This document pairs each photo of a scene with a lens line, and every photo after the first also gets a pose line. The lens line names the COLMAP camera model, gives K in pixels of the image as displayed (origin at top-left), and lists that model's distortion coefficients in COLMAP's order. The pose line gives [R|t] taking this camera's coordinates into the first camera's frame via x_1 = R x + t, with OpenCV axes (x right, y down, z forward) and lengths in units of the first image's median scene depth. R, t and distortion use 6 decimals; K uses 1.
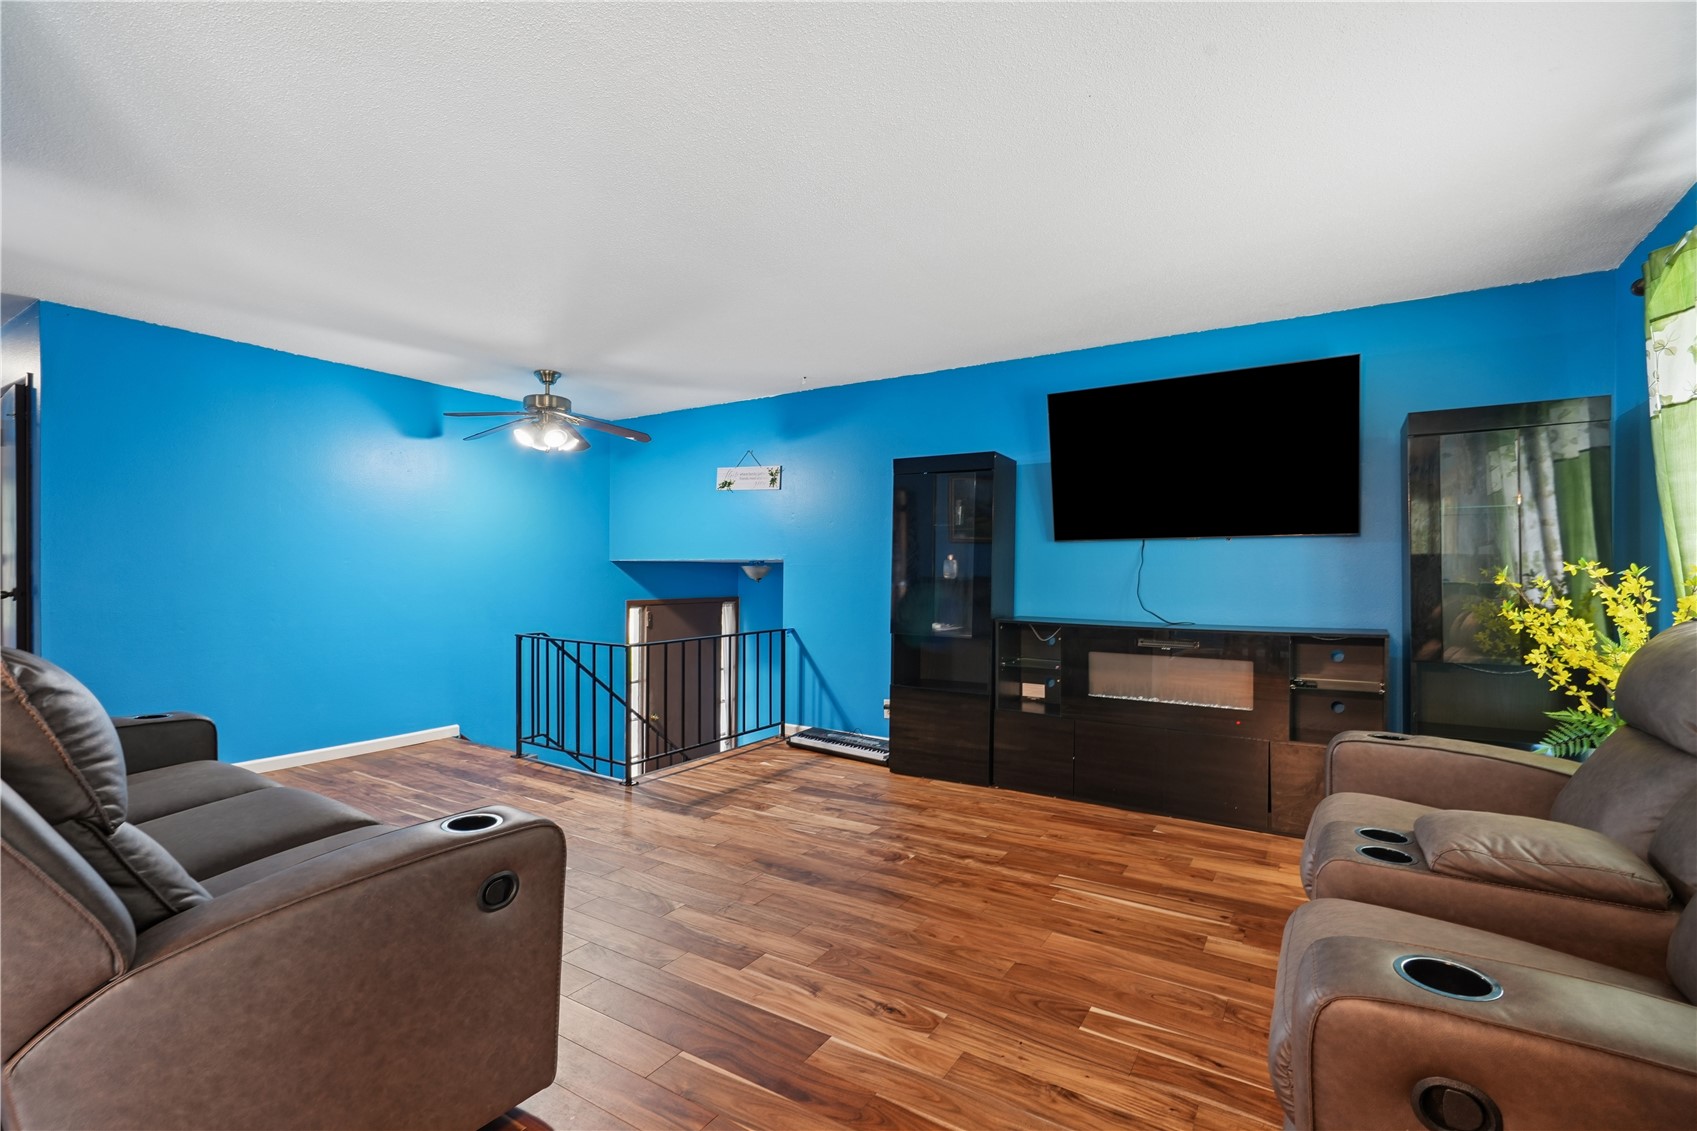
lens RADIAL K [[768.4, 0, 848.4], [0, 768.4, 572.8], [0, 0, 1]] dist [-0.006902, 0.002692]
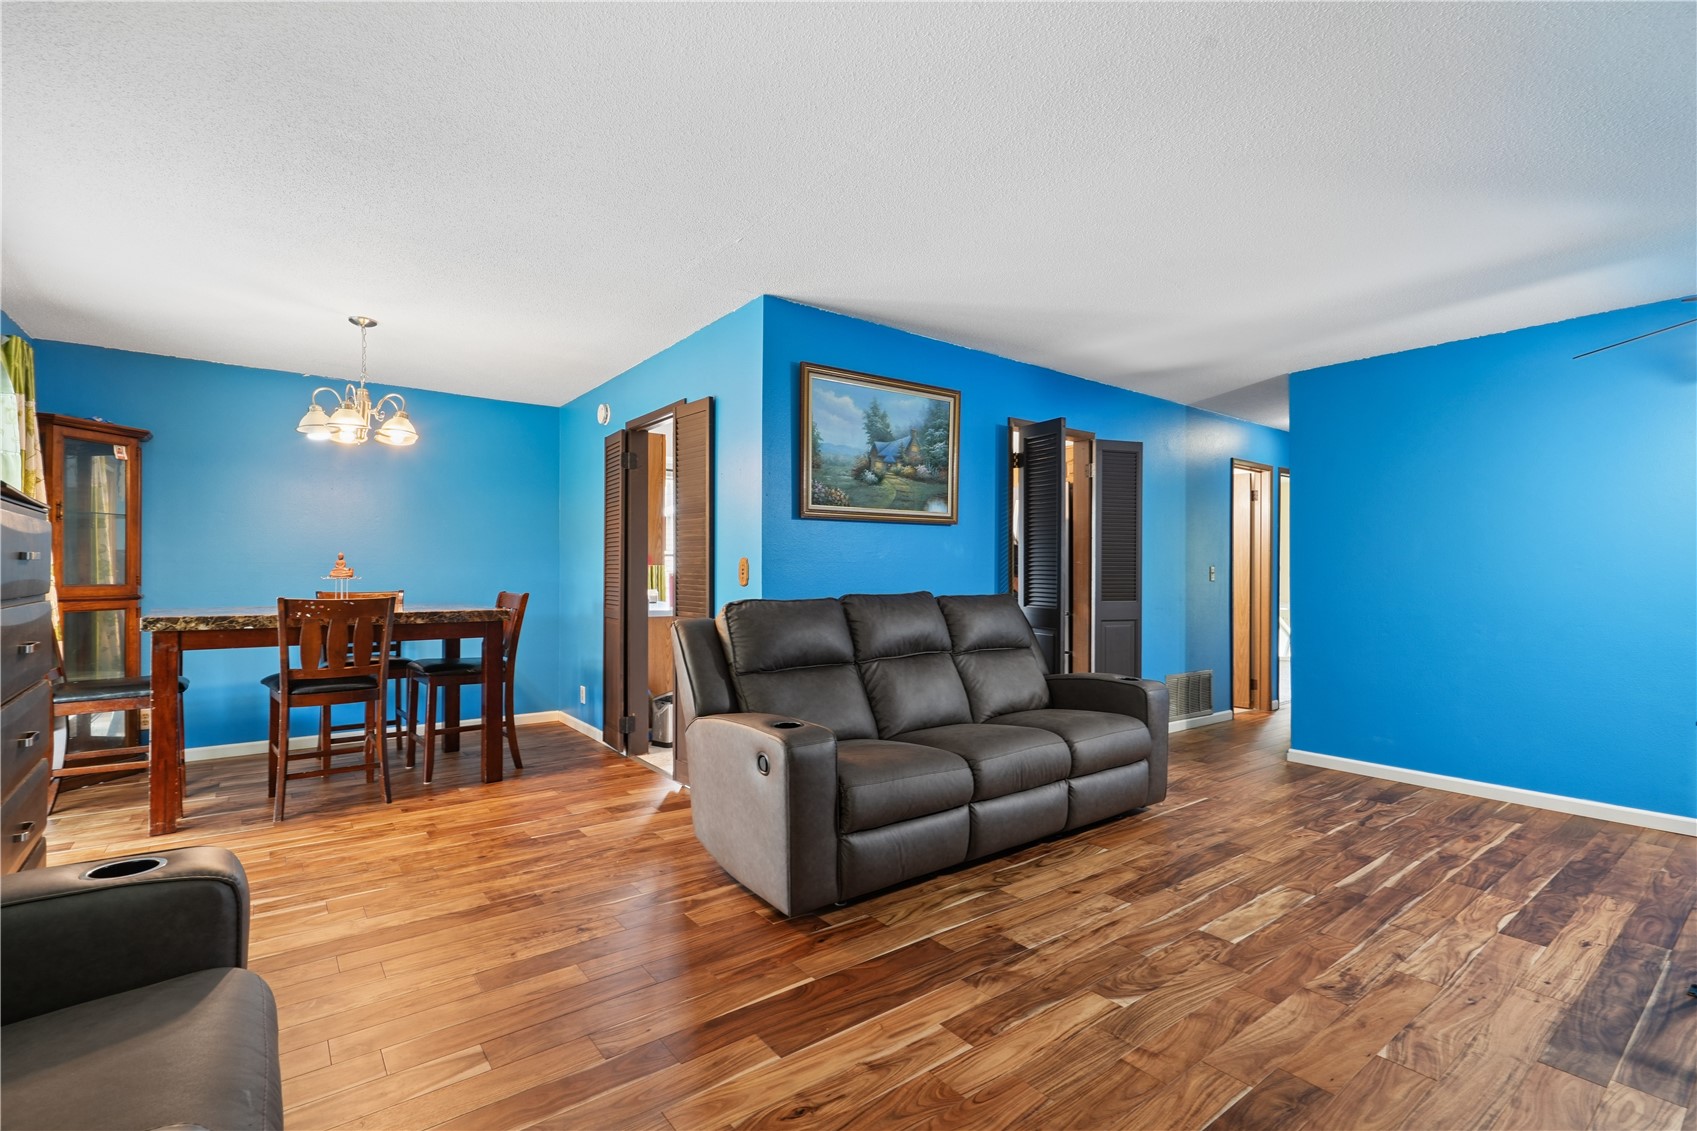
lens RADIAL K [[768.4, 0, 842.3], [0, 768.4, 570.1], [0, 0, 1]] dist [-0.006902, 0.002692]
pose [[-0.352215, -0.012812, -0.935832, 0.427578], [-0.006221, 0.999916, -0.011348, 0.004510], [0.935899, 0.001825, -0.352265, 0.706650]]
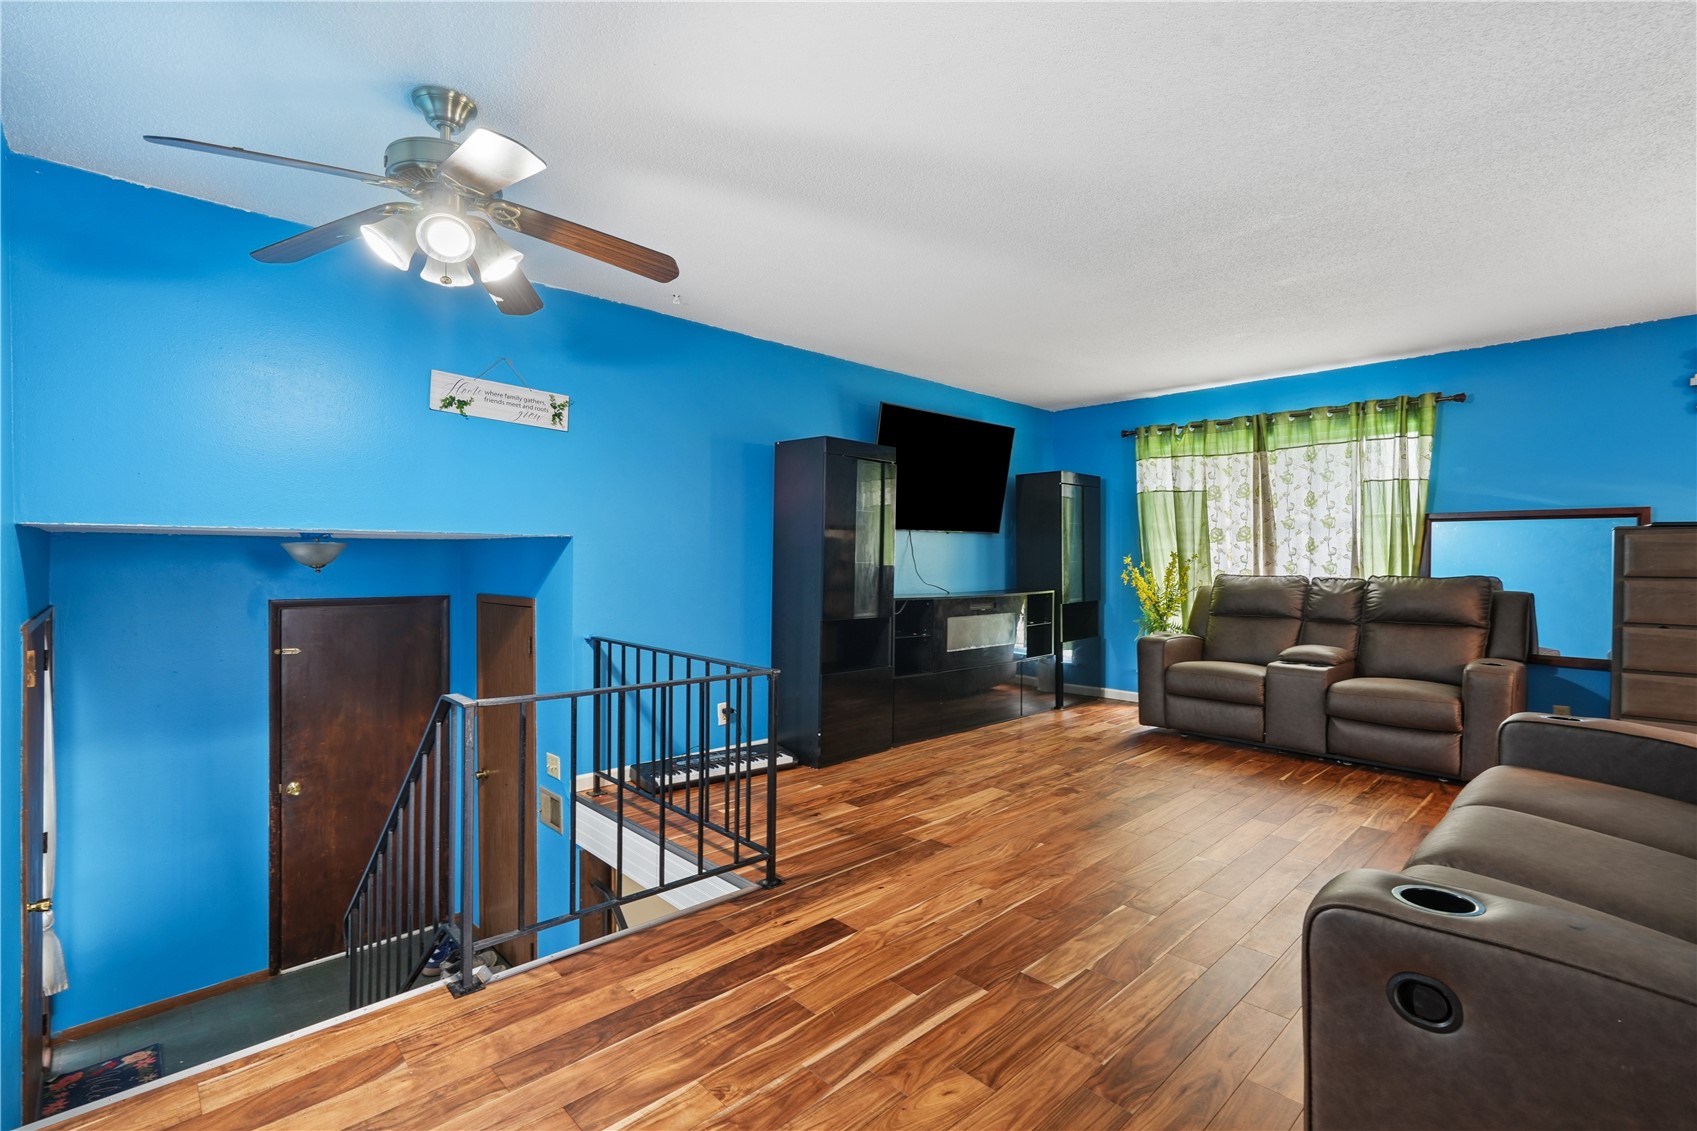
lens RADIAL K [[768.4, 0, 863.1], [0, 768.4, 560.7], [0, 0, 1]] dist [-0.006902, 0.002692]
pose [[0.229834, -0.006931, 0.973205, -0.984323], [-0.002560, 0.999967, 0.007726, -0.002127], [-0.973226, -0.004267, 0.229809, 0.854944]]
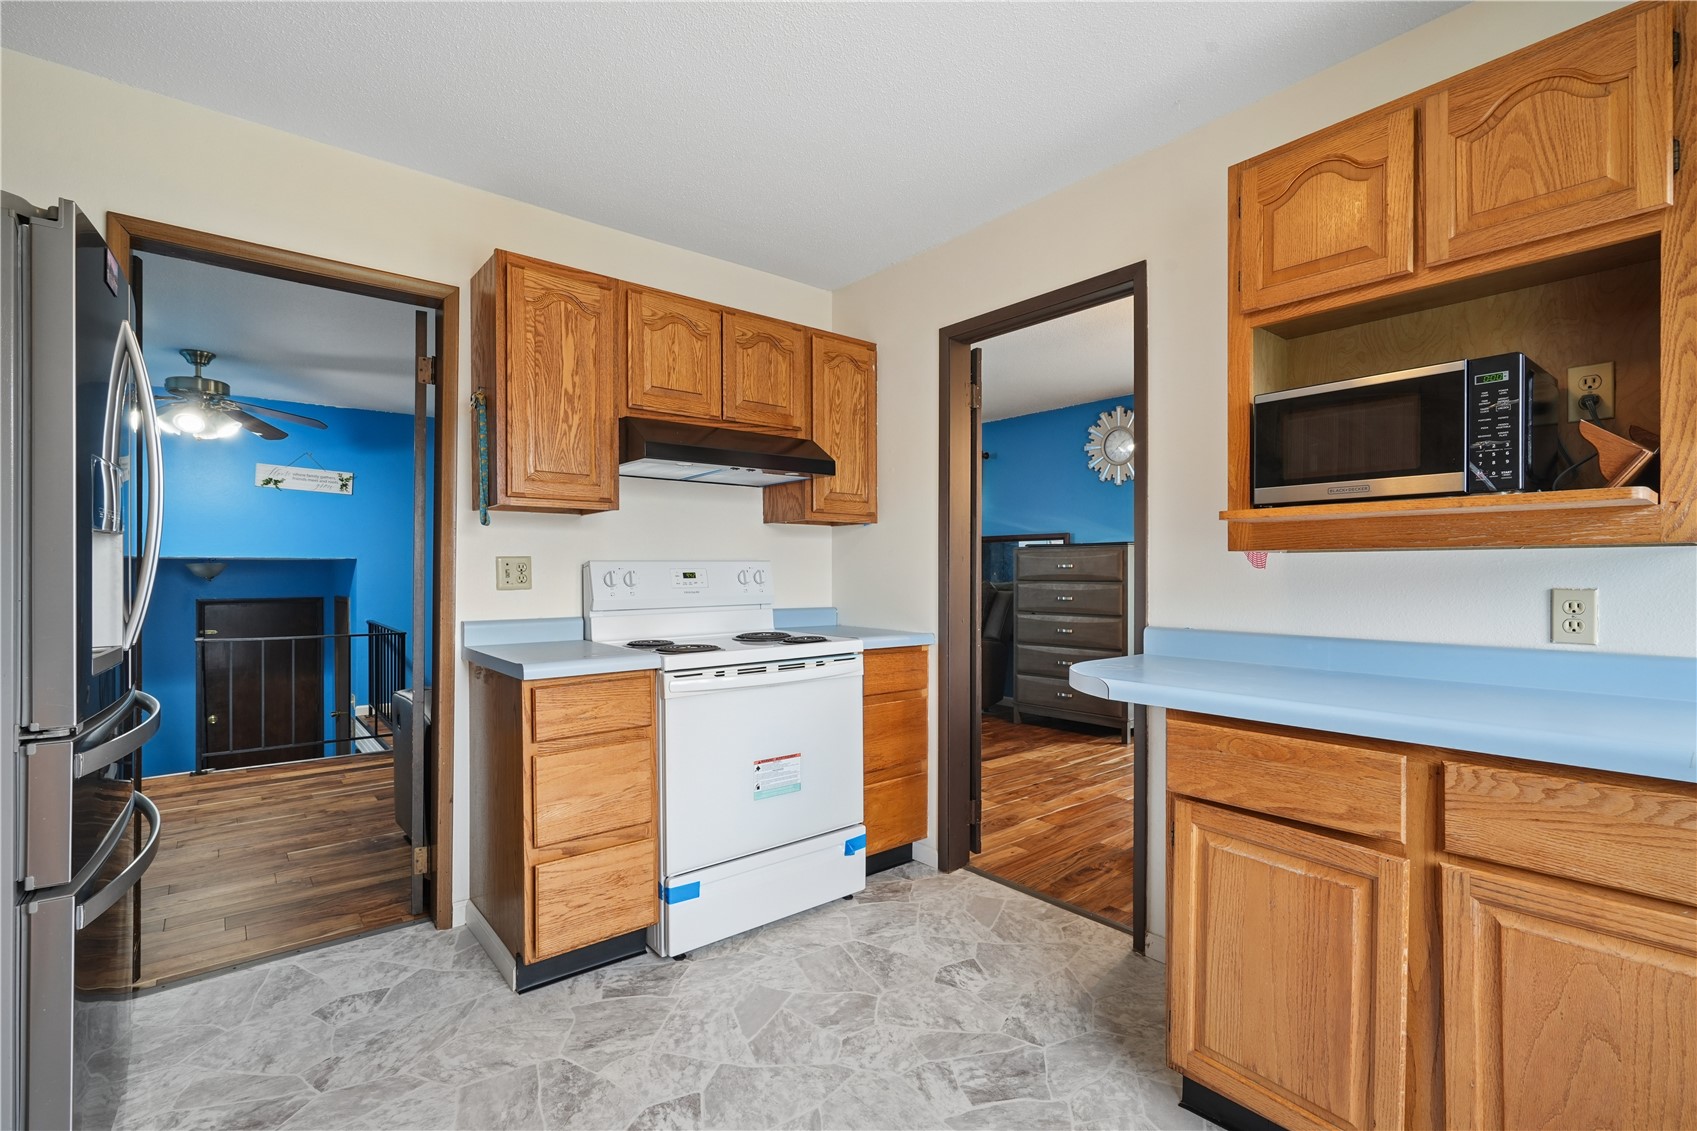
lens RADIAL K [[768.4, 0, 858.2], [0, 768.4, 567.0], [0, 0, 1]] dist [-0.006902, 0.002692]
pose [[0.302067, -0.004099, 0.953278, -1.316408], [0.002952, 0.999990, 0.003364, -0.009621], [-0.953282, 0.001798, 0.302076, -0.027627]]
